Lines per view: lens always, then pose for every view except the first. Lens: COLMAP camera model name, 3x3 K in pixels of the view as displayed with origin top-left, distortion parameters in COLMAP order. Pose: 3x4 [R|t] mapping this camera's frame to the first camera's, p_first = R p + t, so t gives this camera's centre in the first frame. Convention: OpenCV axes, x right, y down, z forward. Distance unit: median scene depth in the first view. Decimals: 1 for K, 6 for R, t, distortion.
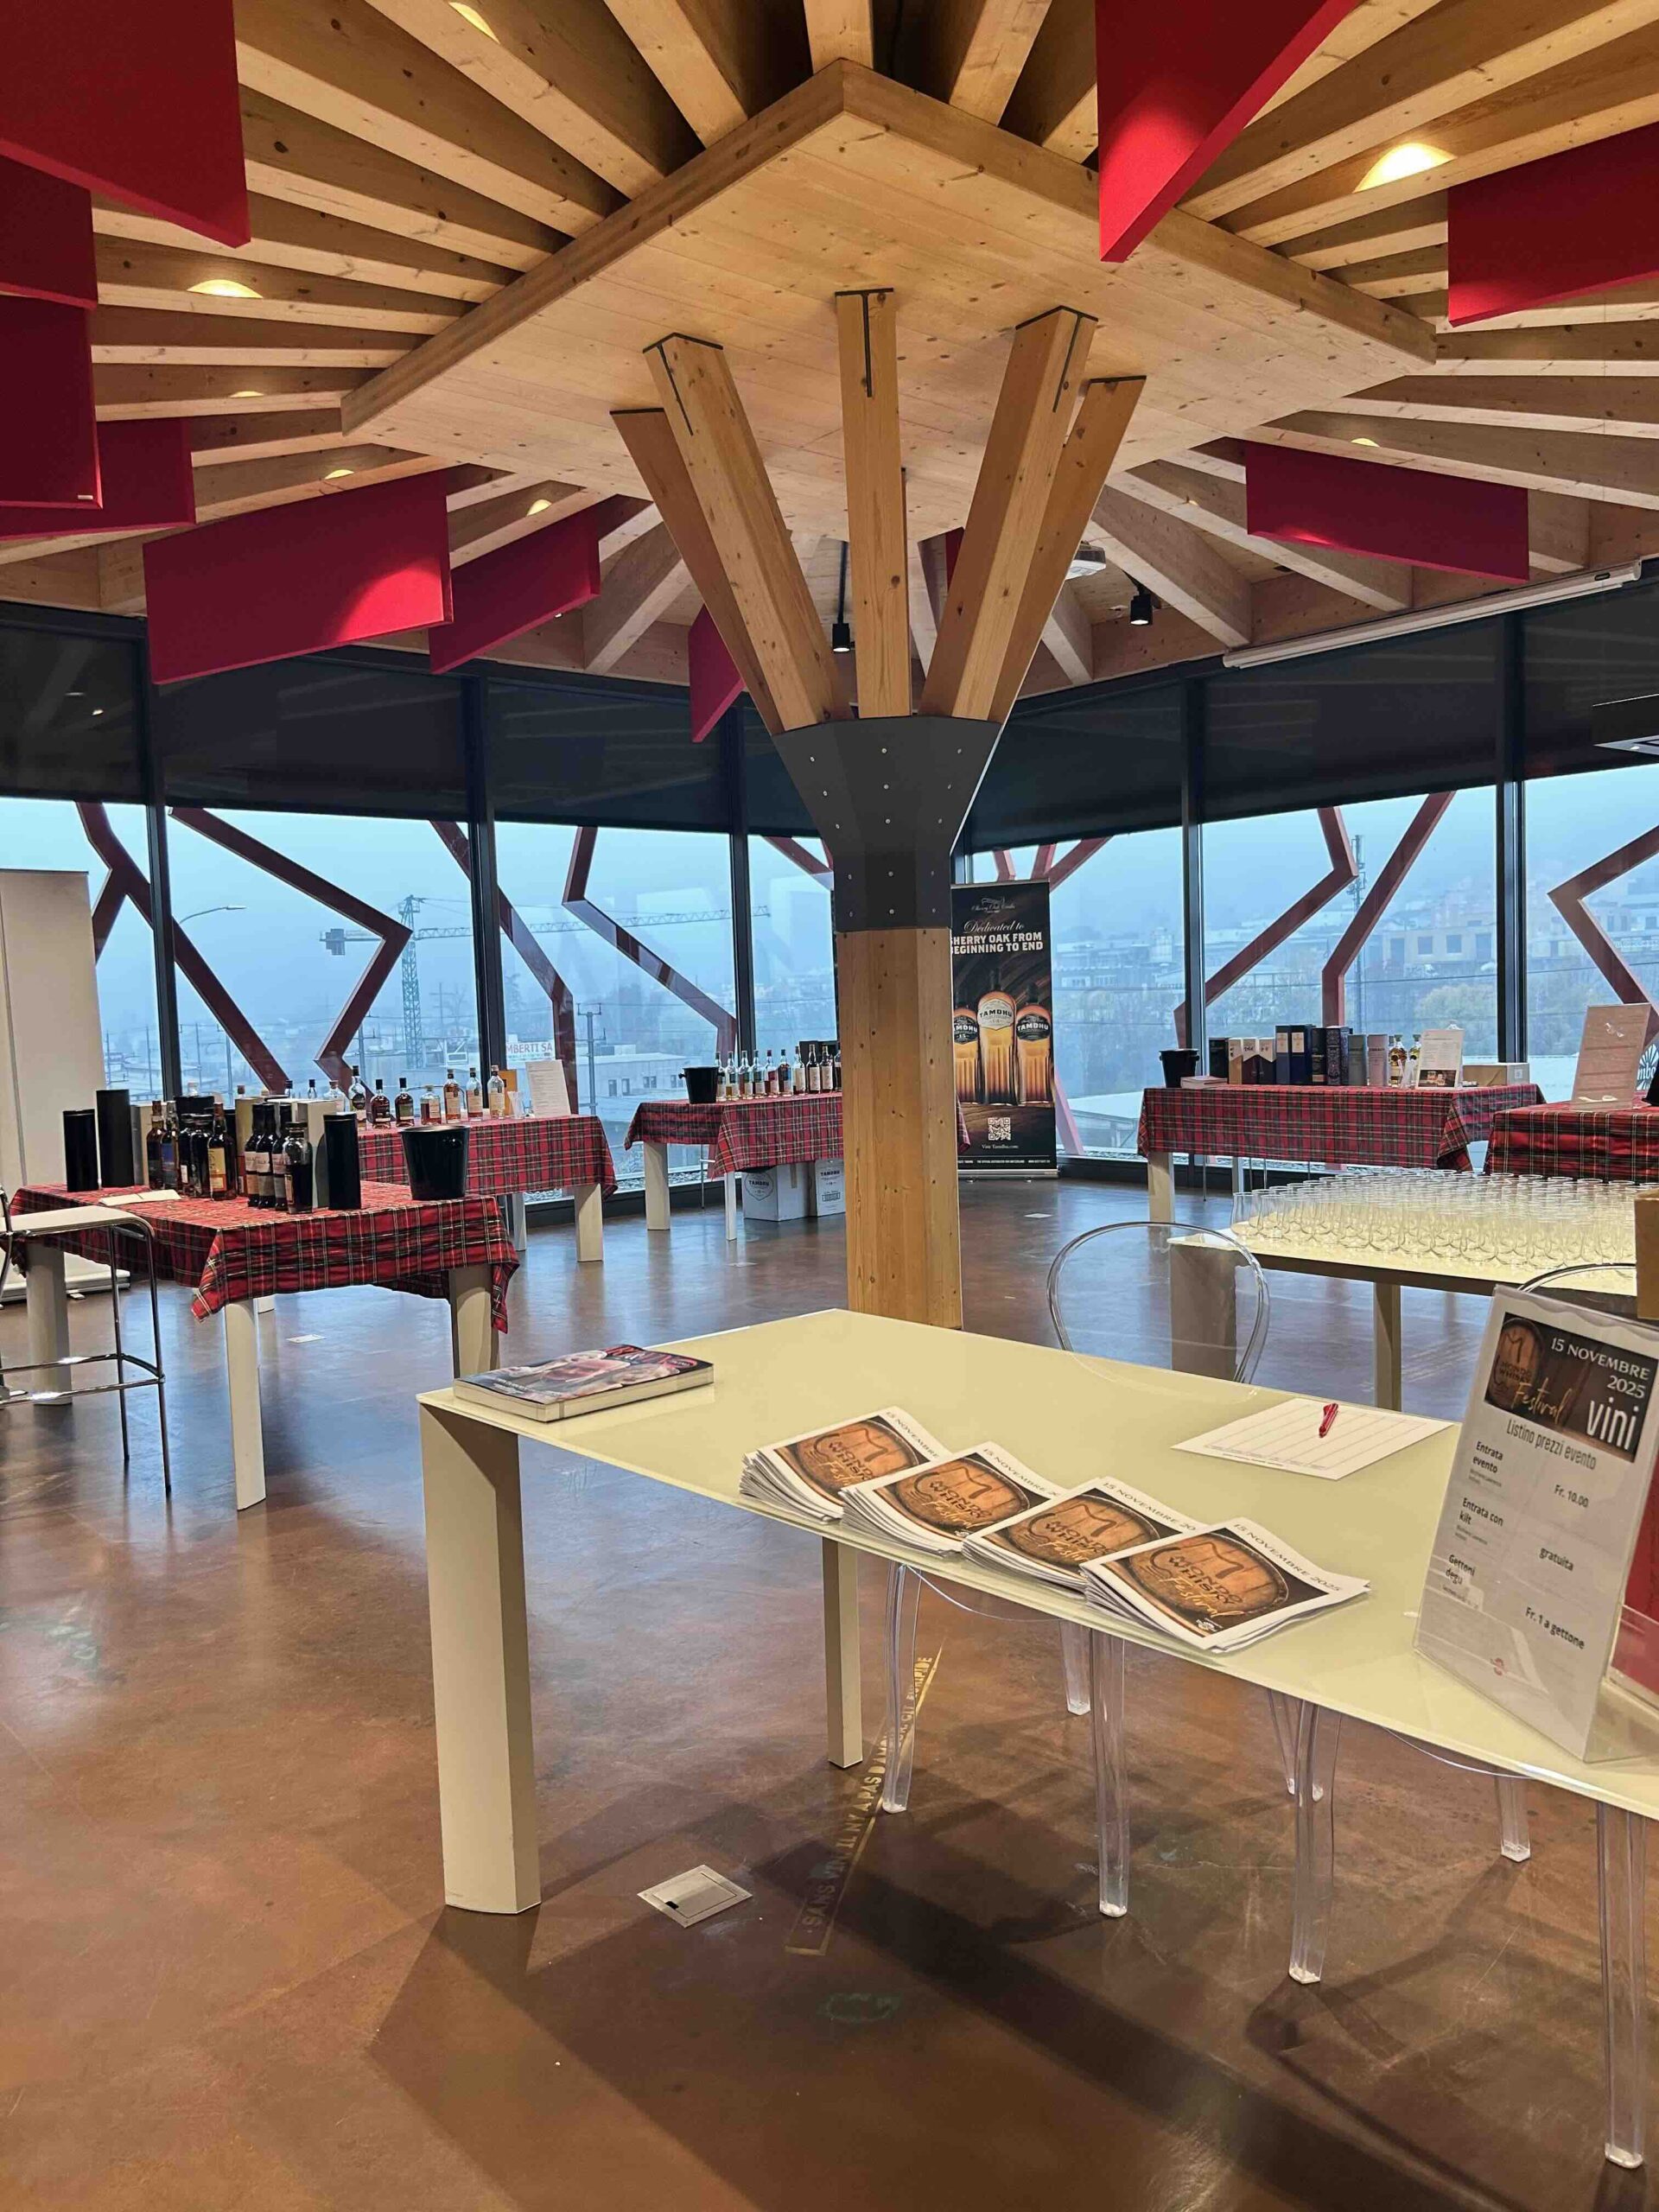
lens RADIAL K [[1700.5, 0, 825.3], [0, 1700.5, 1113.6], [0, 0, 1]] dist [0.072816, -0.099489]
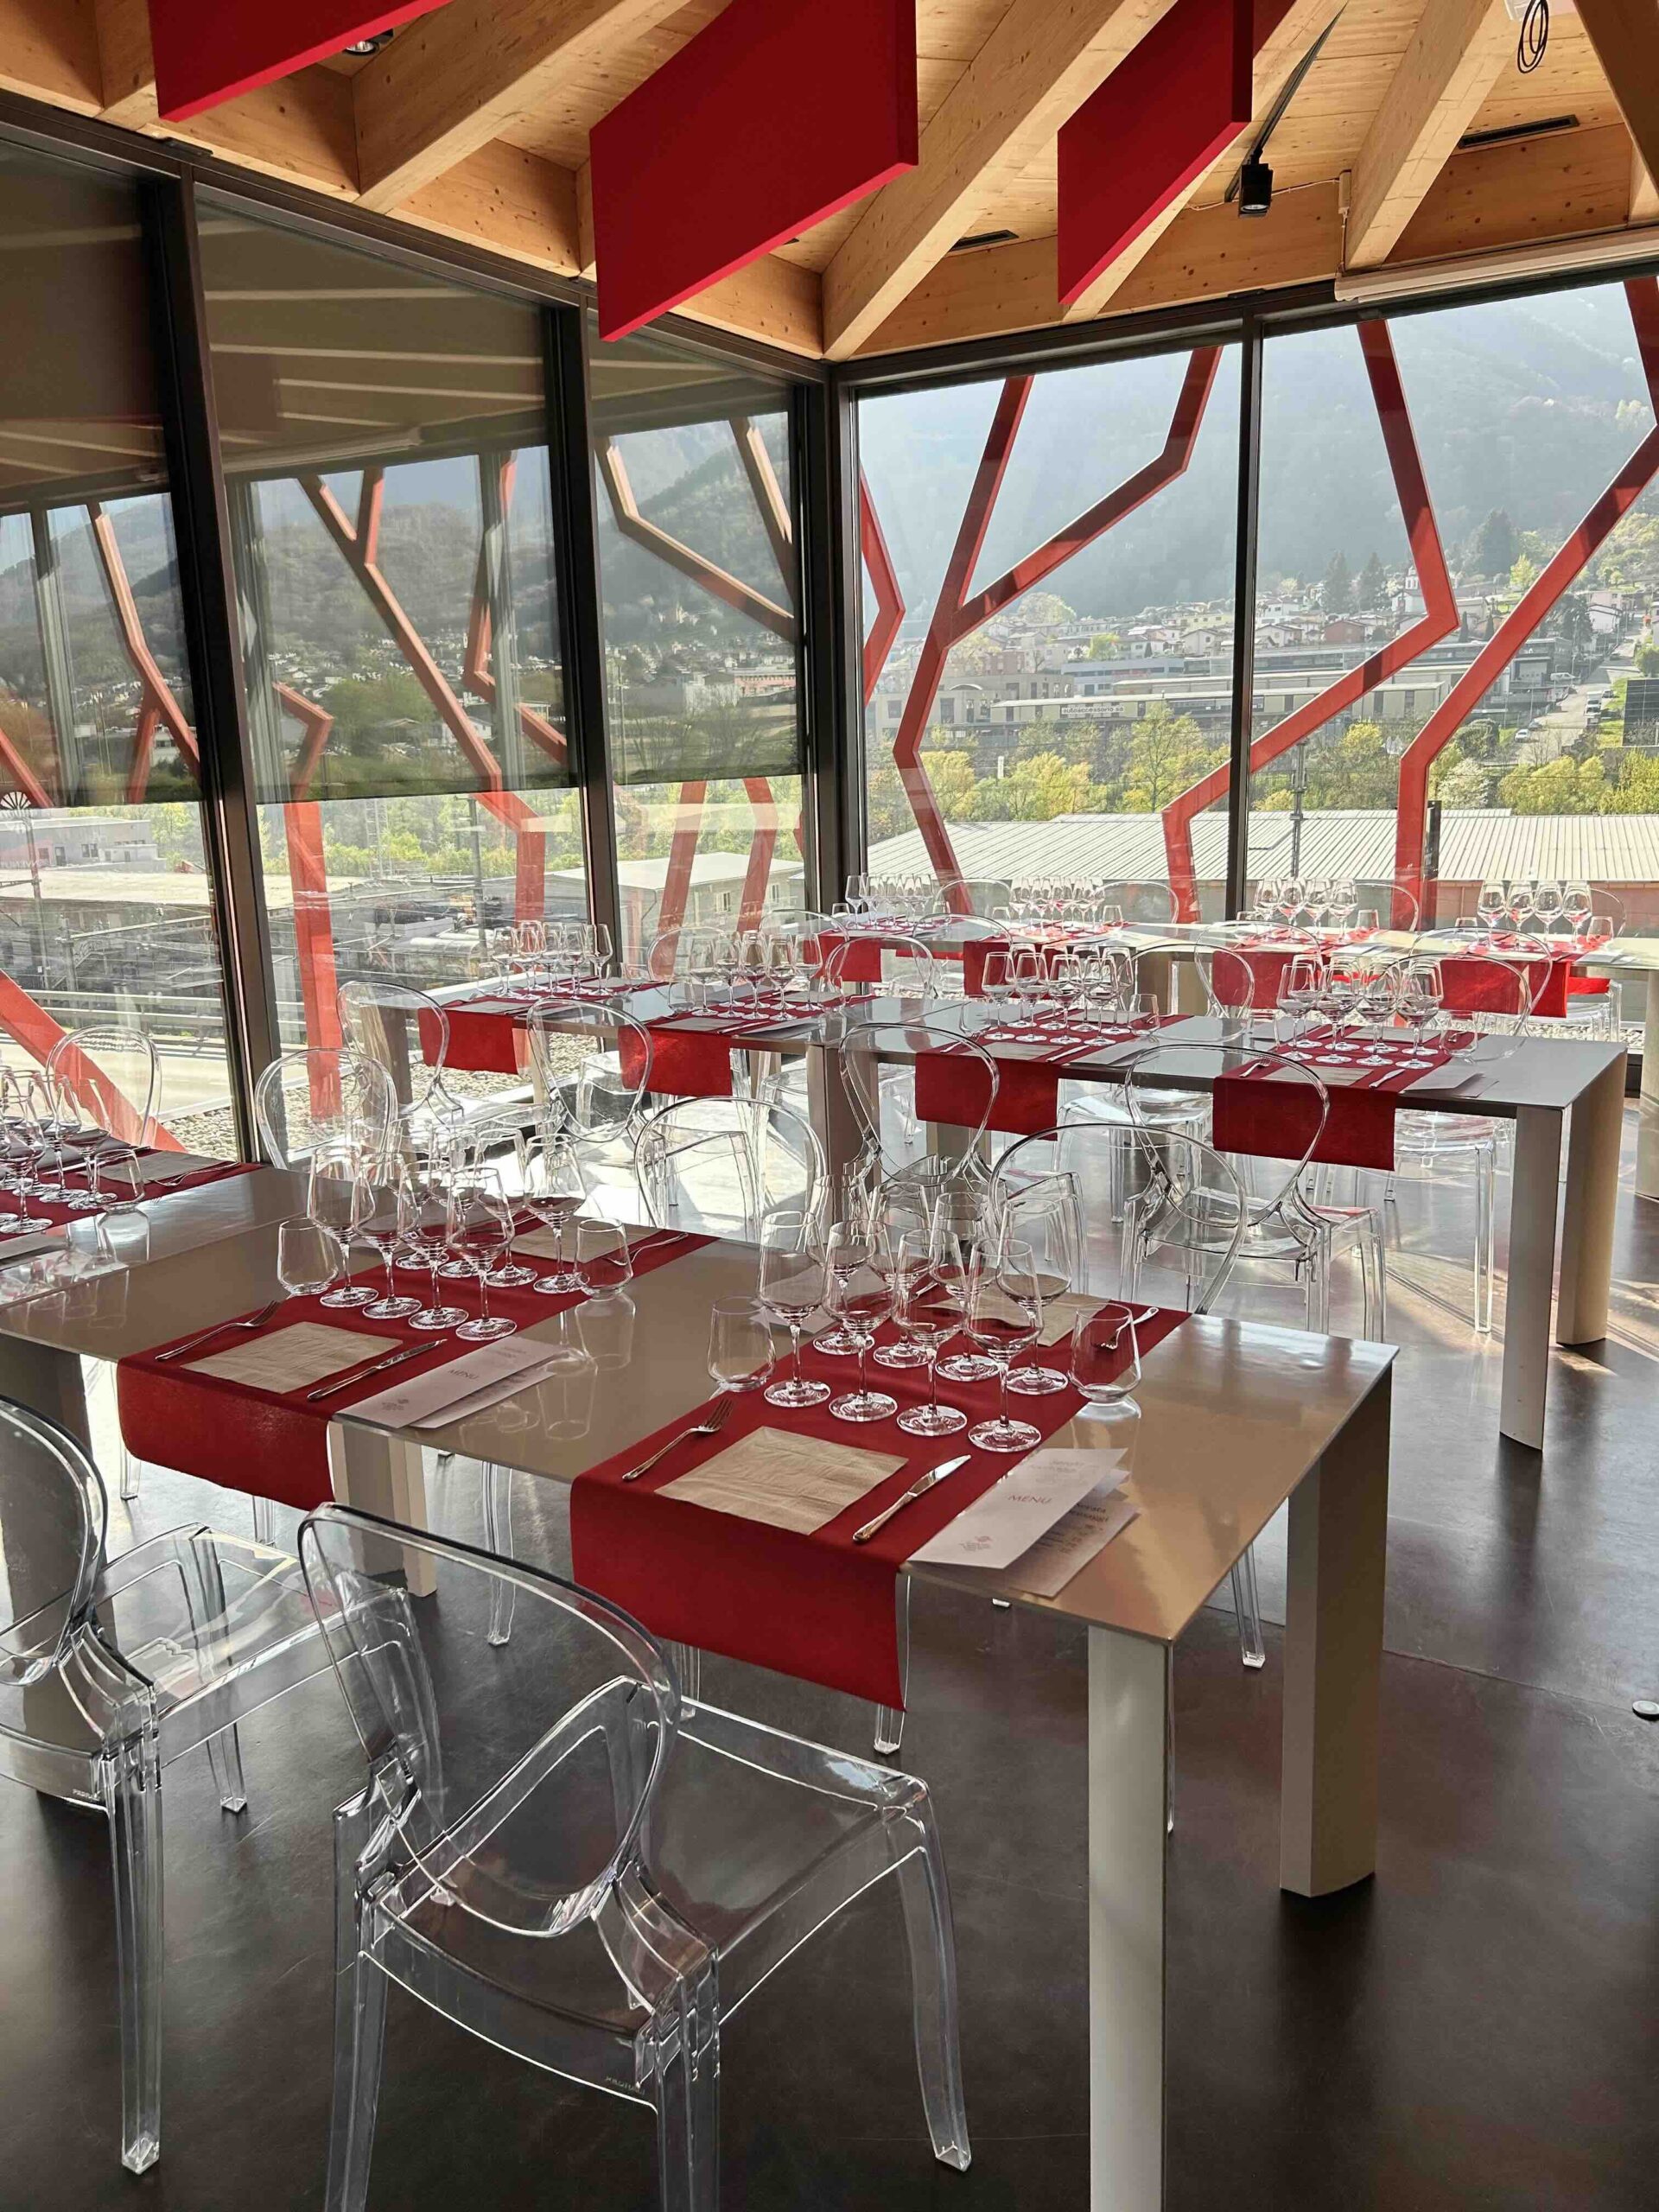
lens RADIAL K [[1700.5, 0, 825.3], [0, 1700.5, 1113.6], [0, 0, 1]] dist [0.072816, -0.099489]
pose [[0.952944, -0.054283, 0.298248, -0.303385], [0.012597, 0.990078, 0.139952, -0.071897], [-0.302885, -0.129609, 0.944173, 0.656429]]
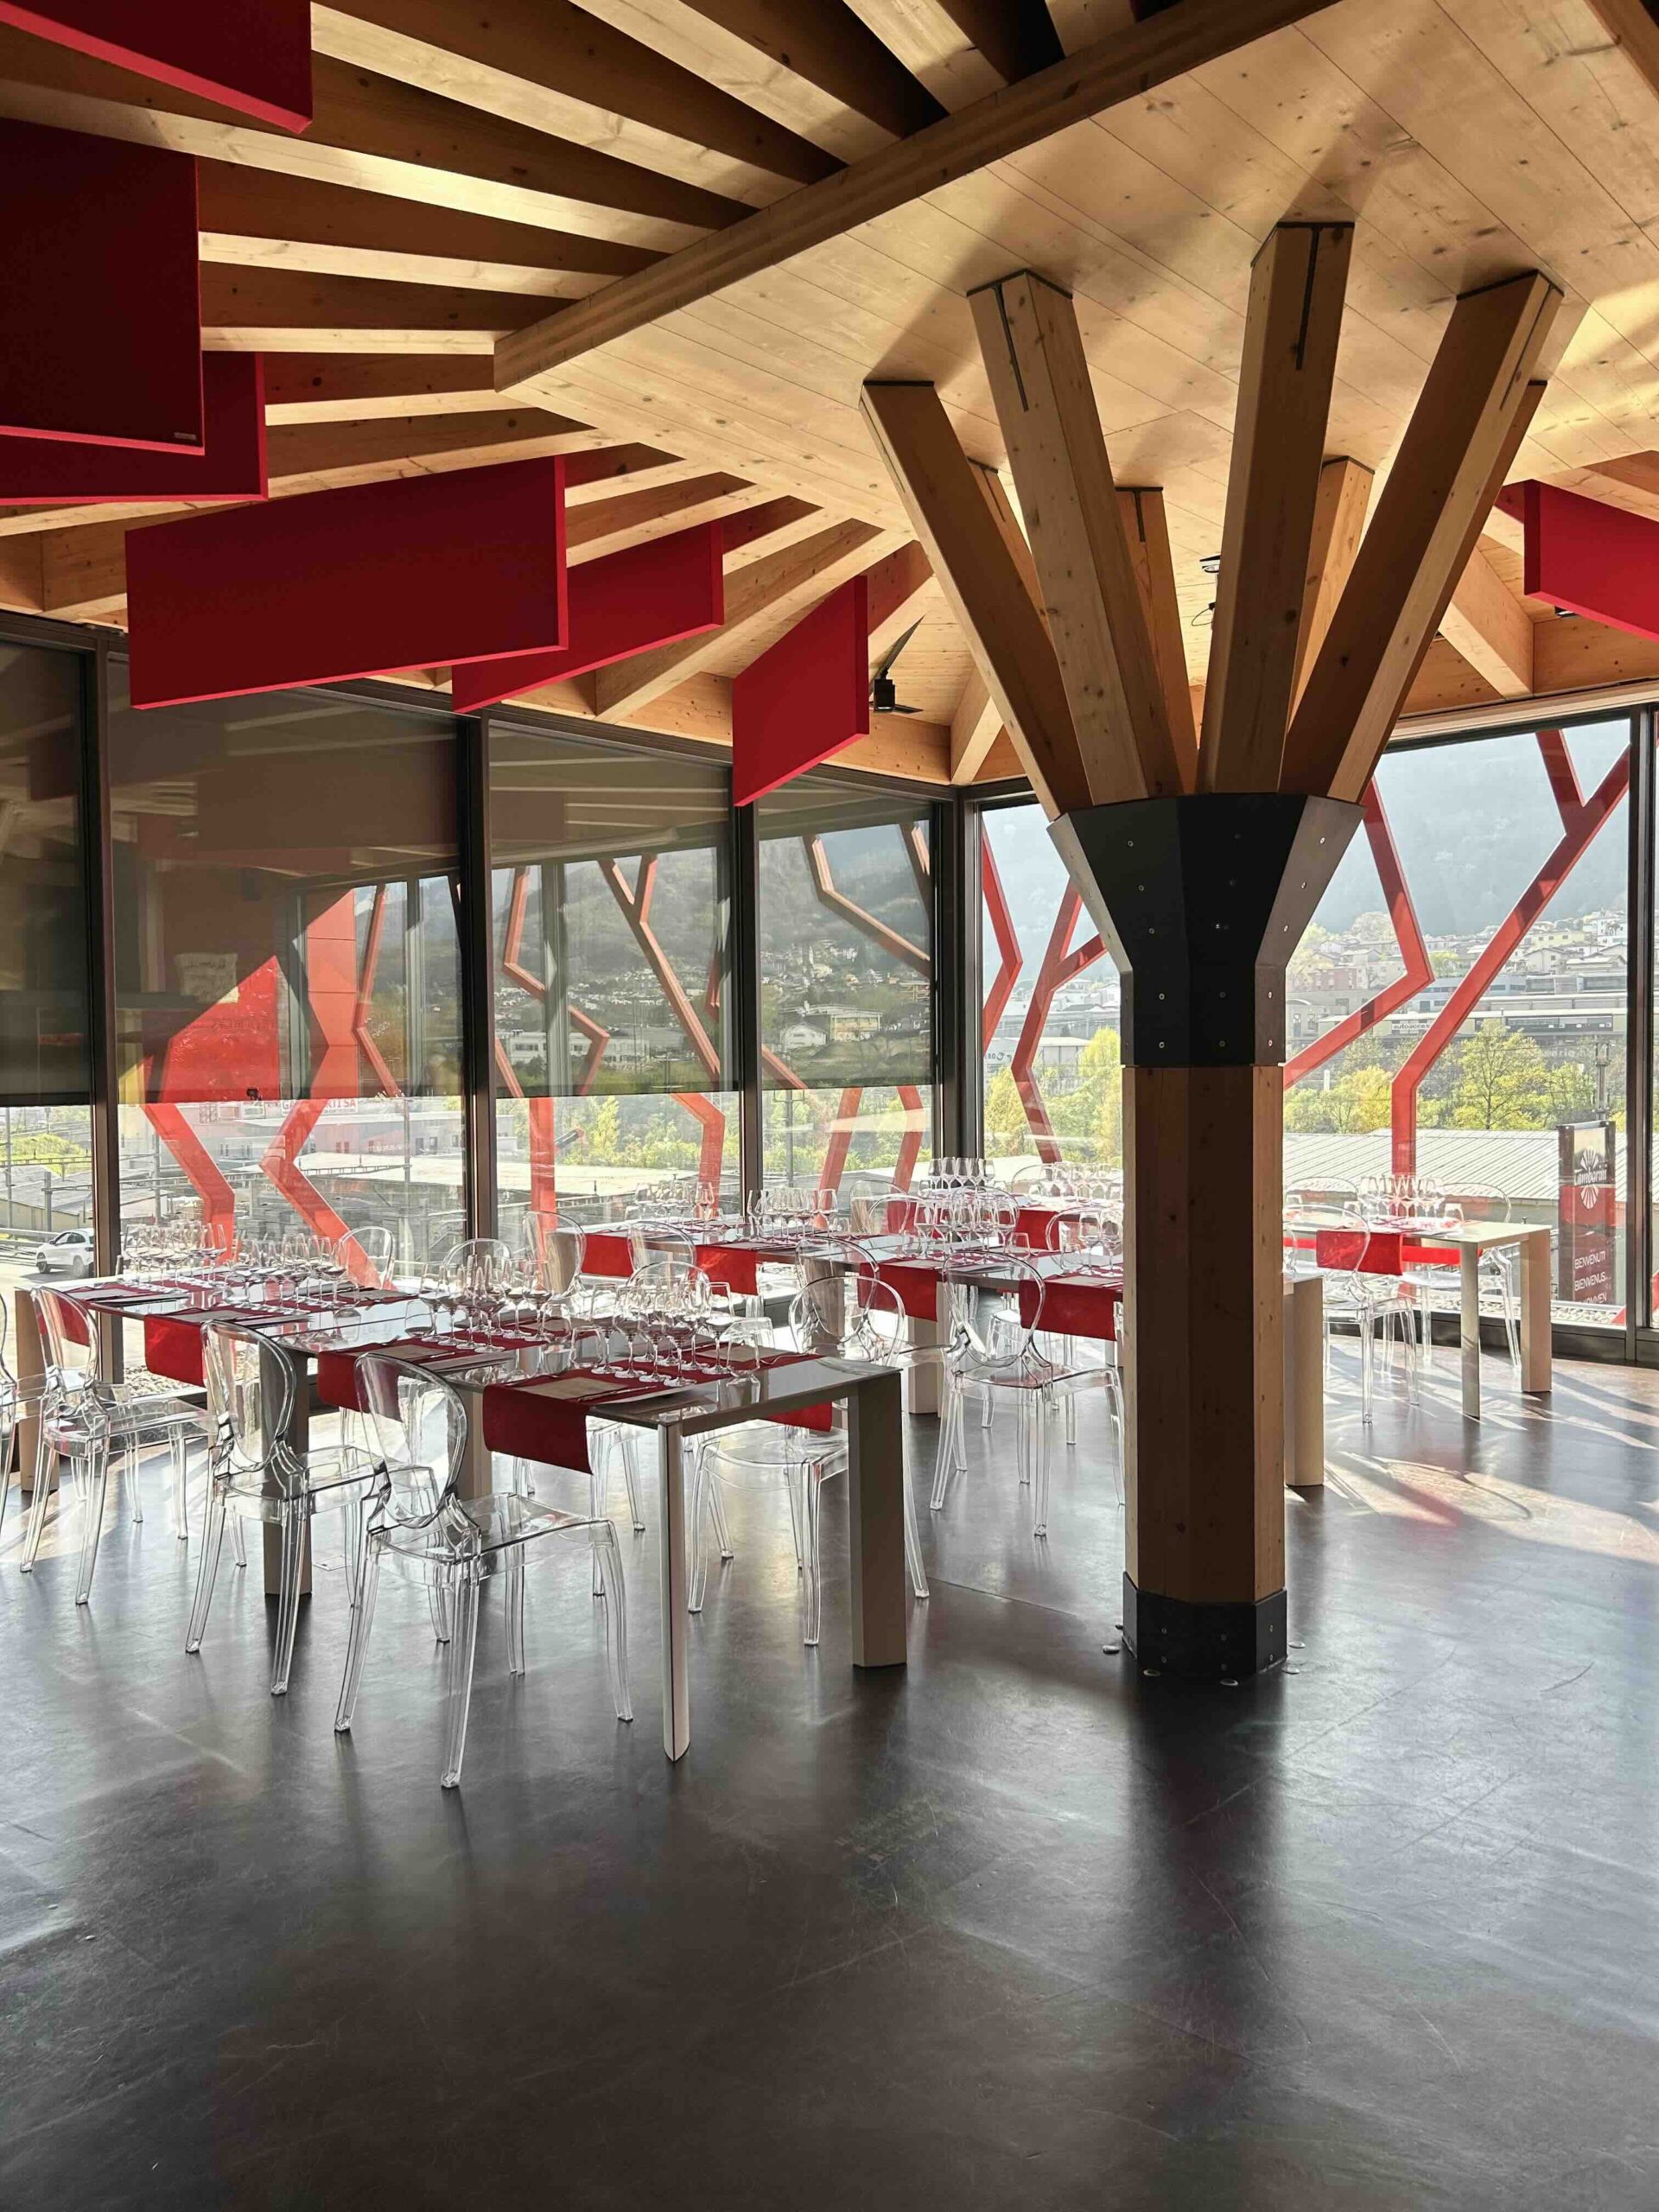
lens RADIAL K [[1700.5, 0, 825.3], [0, 1700.5, 1113.6], [0, 0, 1]] dist [0.072816, -0.099489]
pose [[0.993011, 0.021709, 0.116007, -0.206069], [-0.017608, 0.999187, -0.036266, -0.054190], [-0.116700, 0.033970, 0.992586, 0.241543]]
